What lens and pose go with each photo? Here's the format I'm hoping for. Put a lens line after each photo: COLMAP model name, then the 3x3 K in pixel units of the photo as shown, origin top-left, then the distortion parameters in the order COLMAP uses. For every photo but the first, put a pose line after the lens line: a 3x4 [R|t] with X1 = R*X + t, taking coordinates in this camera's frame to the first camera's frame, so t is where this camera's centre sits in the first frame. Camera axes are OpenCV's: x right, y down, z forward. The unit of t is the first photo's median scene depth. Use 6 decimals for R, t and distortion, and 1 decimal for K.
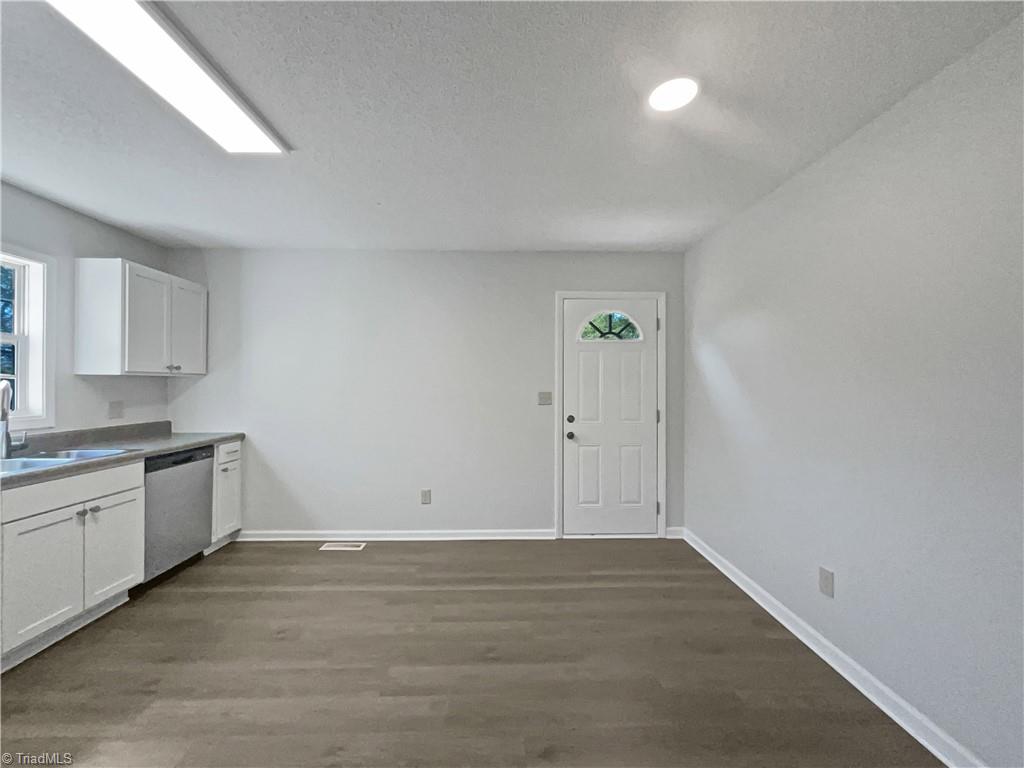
lens RADIAL K [[418.5, 0, 509.7], [0, 418.5, 383.3], [0, 0, 1]] dist [-0.001095, 0.000867]
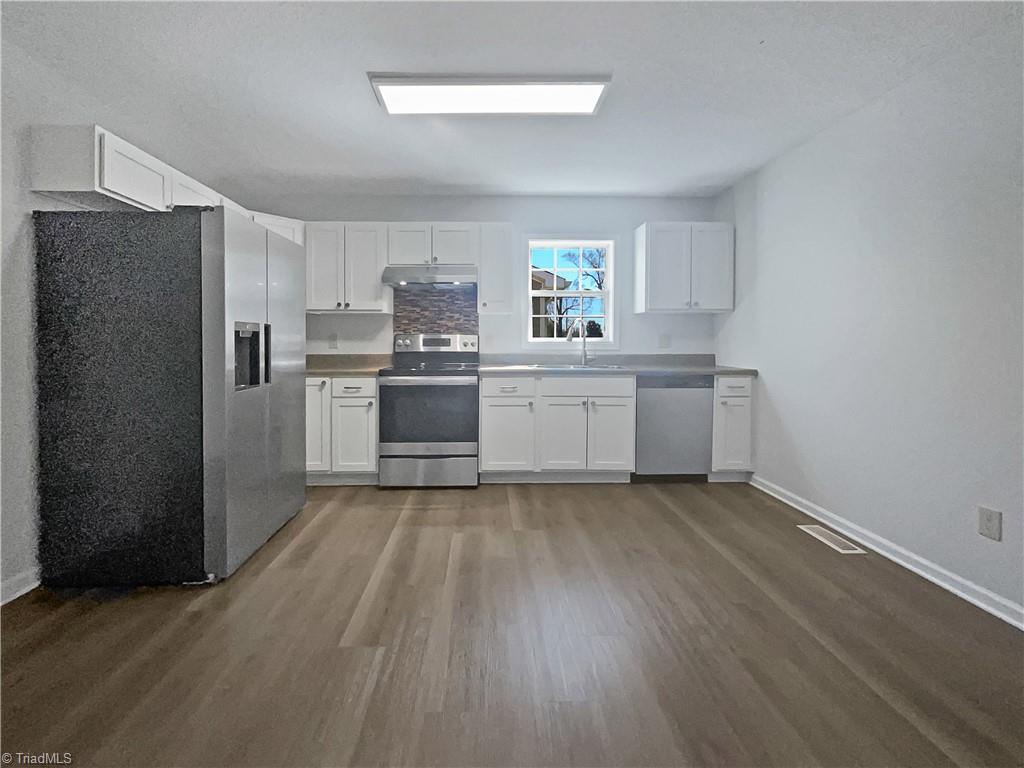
lens RADIAL K [[418.5, 0, 477.7], [0, 418.5, 342.2], [0, 0, 1]] dist [-0.001095, 0.000867]
pose [[-0.004150, 0.006601, -0.999970, 0.322773], [0.000306, 0.999978, 0.006600, 0.056314], [0.999991, -0.000279, -0.004152, 0.426799]]
